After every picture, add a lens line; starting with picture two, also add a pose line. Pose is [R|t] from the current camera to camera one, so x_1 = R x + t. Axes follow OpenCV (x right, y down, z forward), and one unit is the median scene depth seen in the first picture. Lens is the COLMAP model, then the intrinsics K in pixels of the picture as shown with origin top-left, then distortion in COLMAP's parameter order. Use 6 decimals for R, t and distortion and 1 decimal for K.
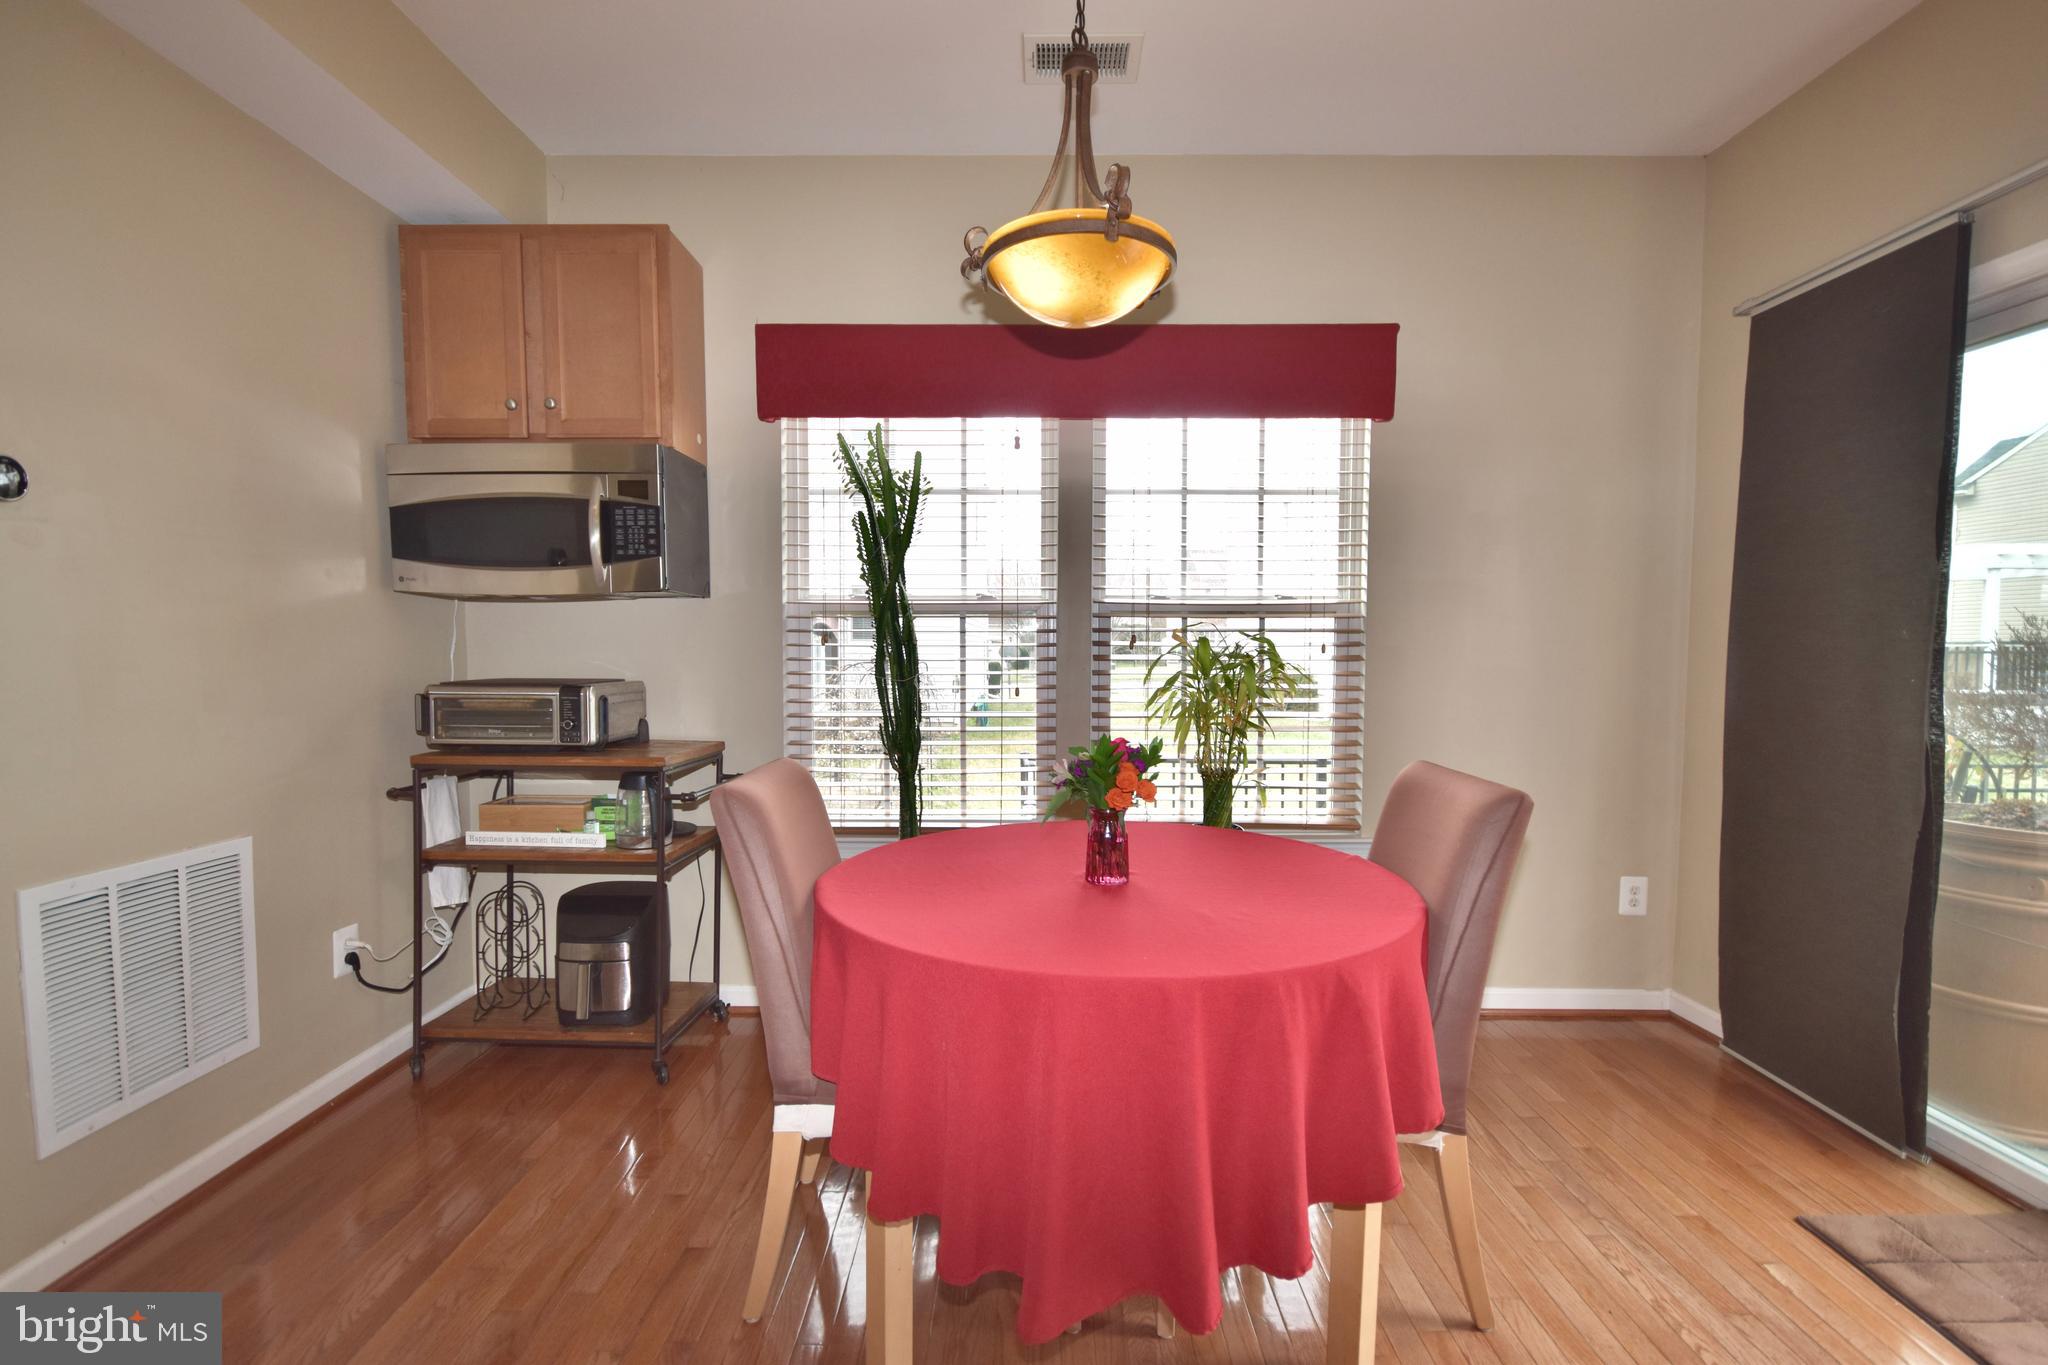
lens RADIAL K [[946.1, 0, 1028.8], [0, 946.1, 675.6], [0, 0, 1]] dist [-0.000602, -0.000447]
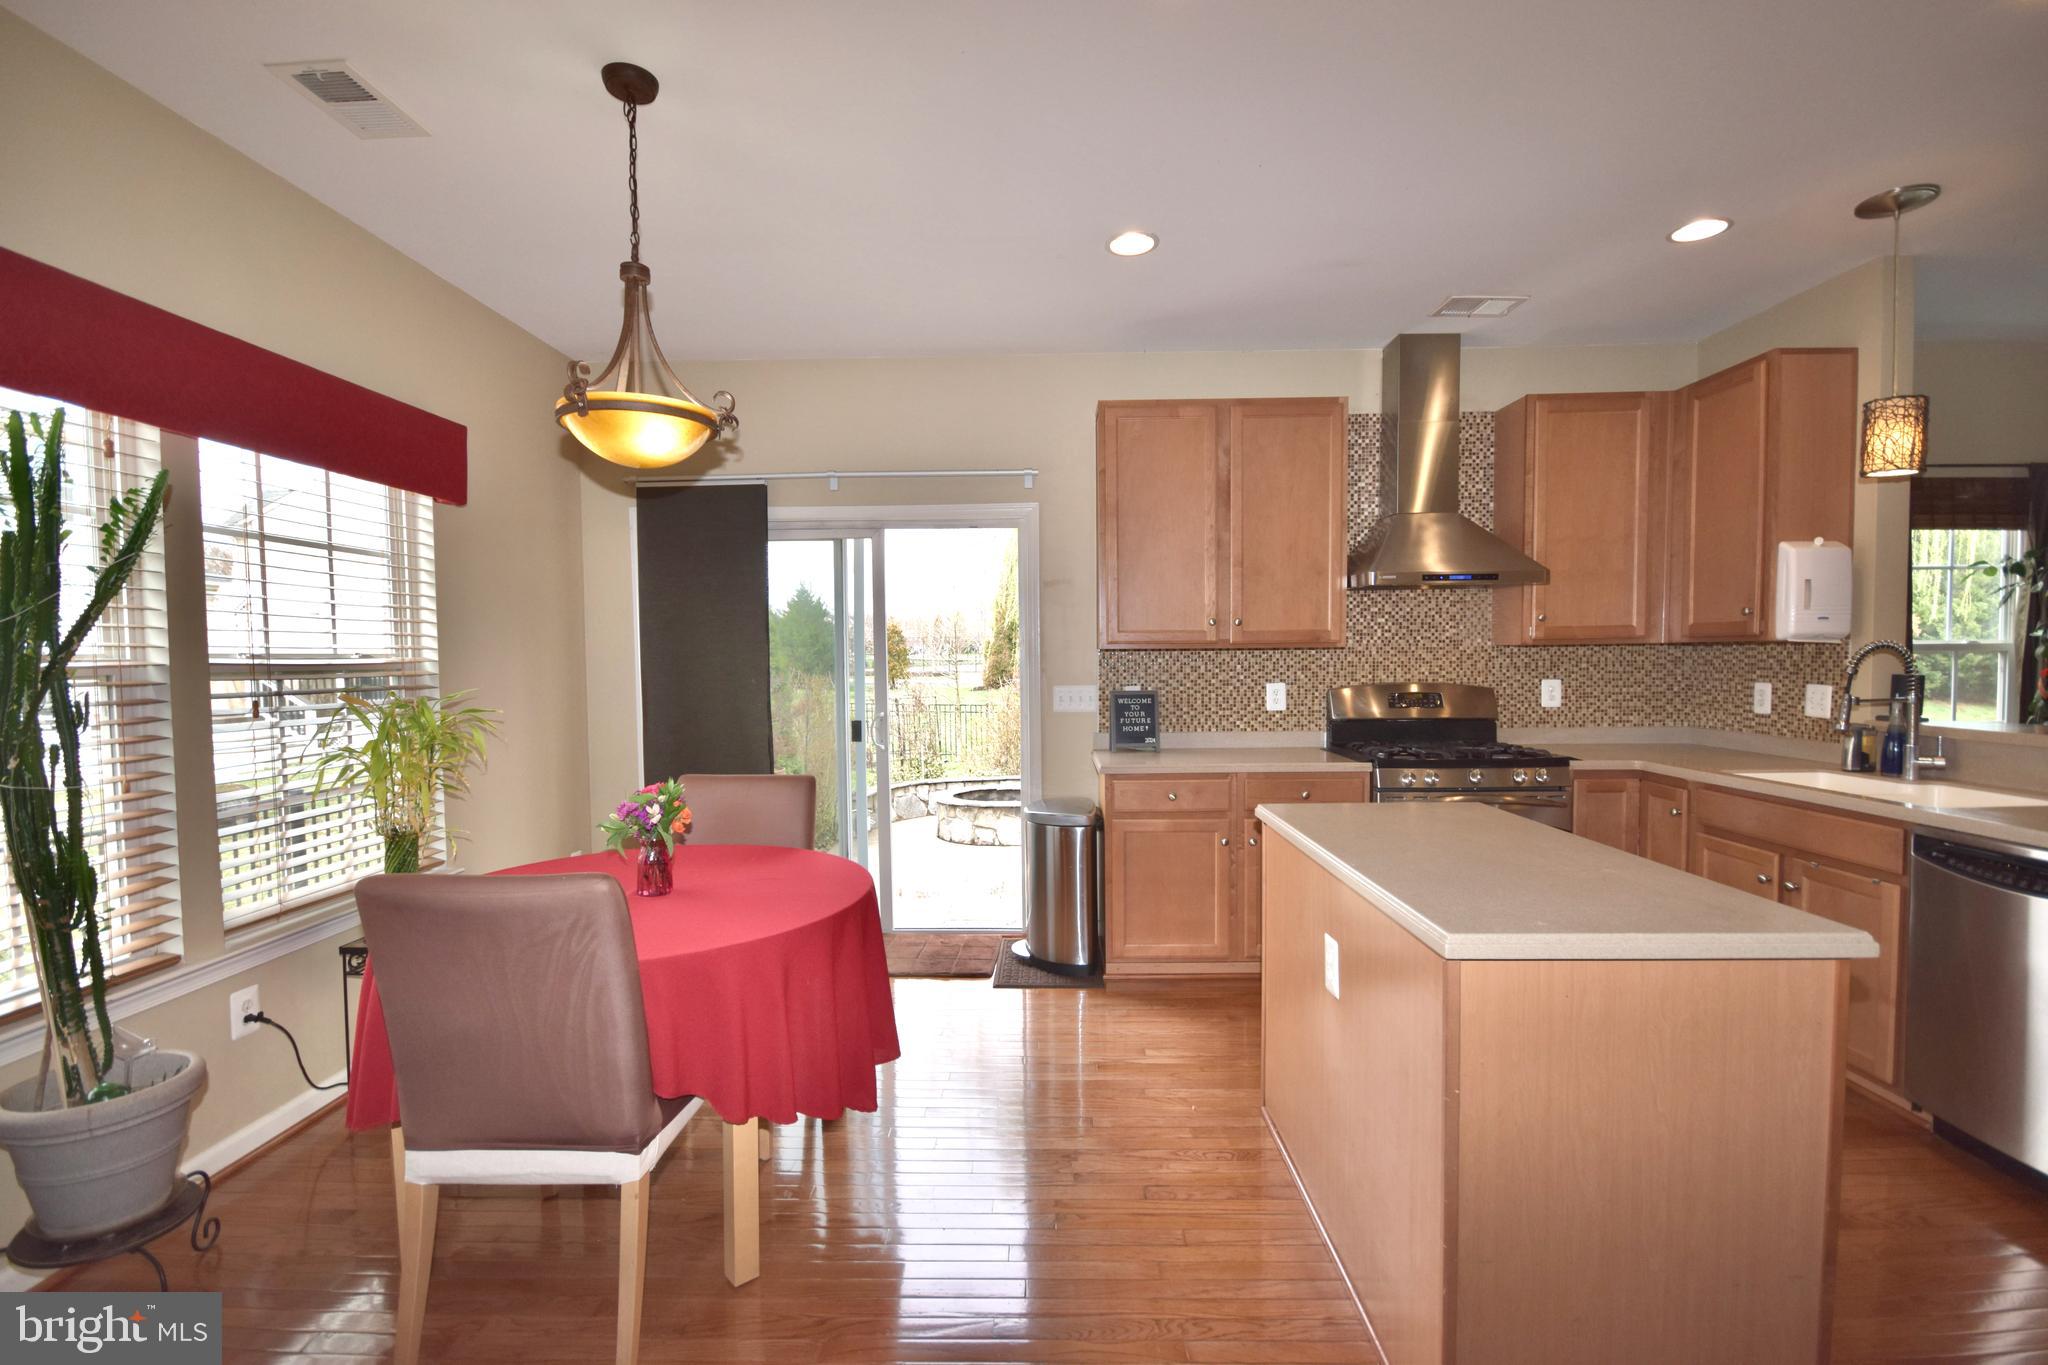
lens RADIAL K [[895.1, 0, 1026.7], [0, 895.1, 692.7], [0, 0, 1]] dist [-0.003010, -0.006856]
pose [[0.026923, -0.041548, 0.998774, -0.731789], [0.044814, 0.998182, 0.040315, -0.054266], [-0.998633, 0.043673, 0.028736, 0.288179]]
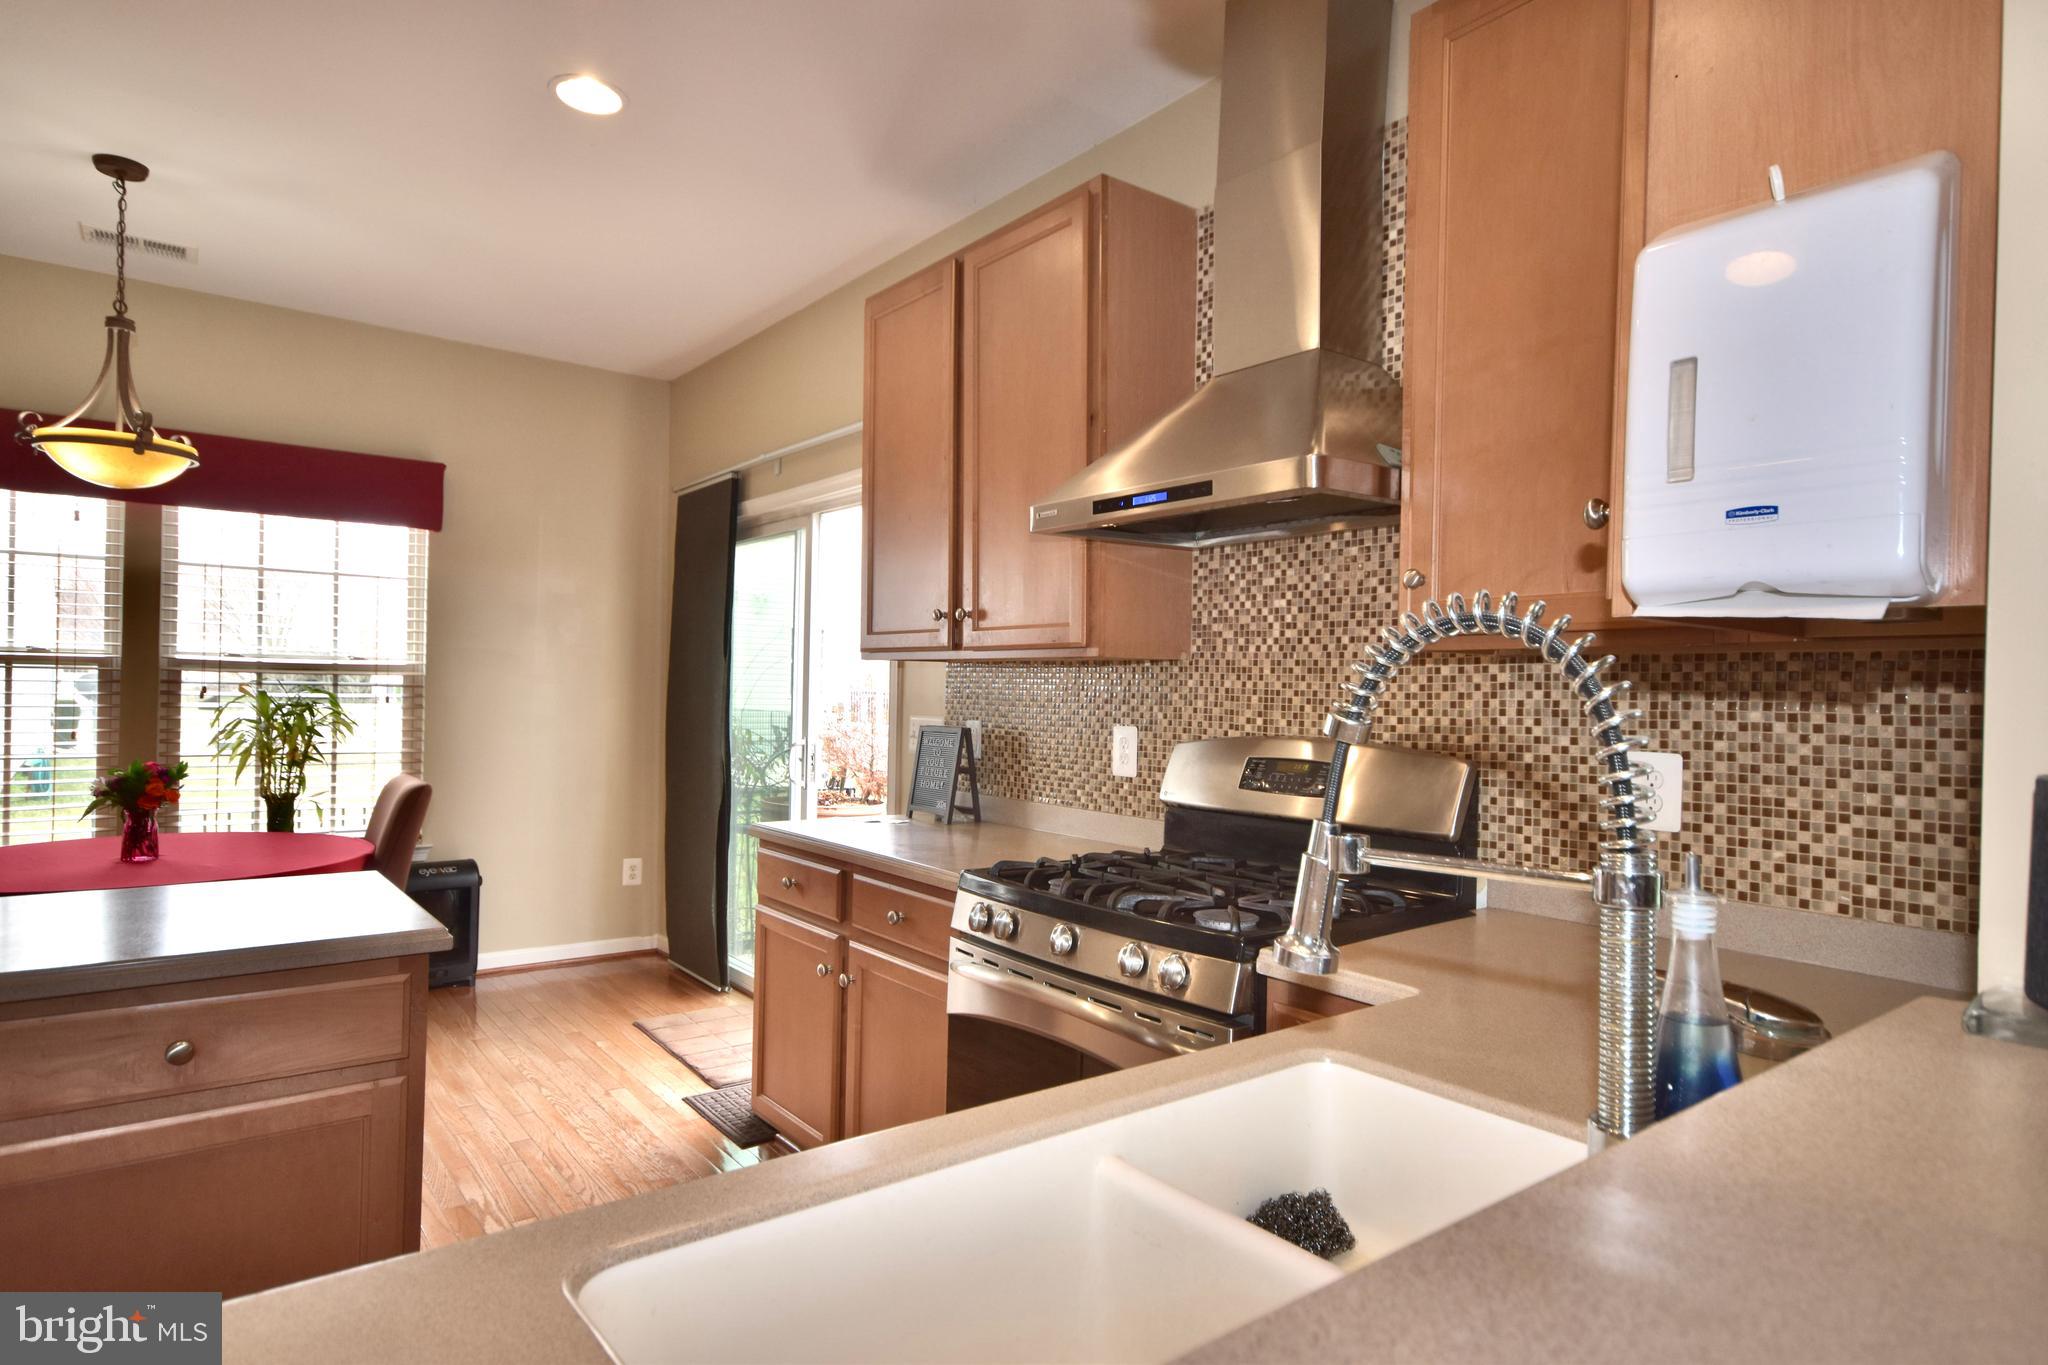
lens RADIAL K [[1129.6, 0, 1022.0], [0, 1129.6, 694.2], [0, 0, 1]] dist [0.015509, 0.002230]
pose [[0.792456, 0.012447, 0.609802, 0.055349], [0.001955, 0.999735, -0.022947, 0.001947], [-0.609926, 0.019376, 0.792221, -0.819835]]
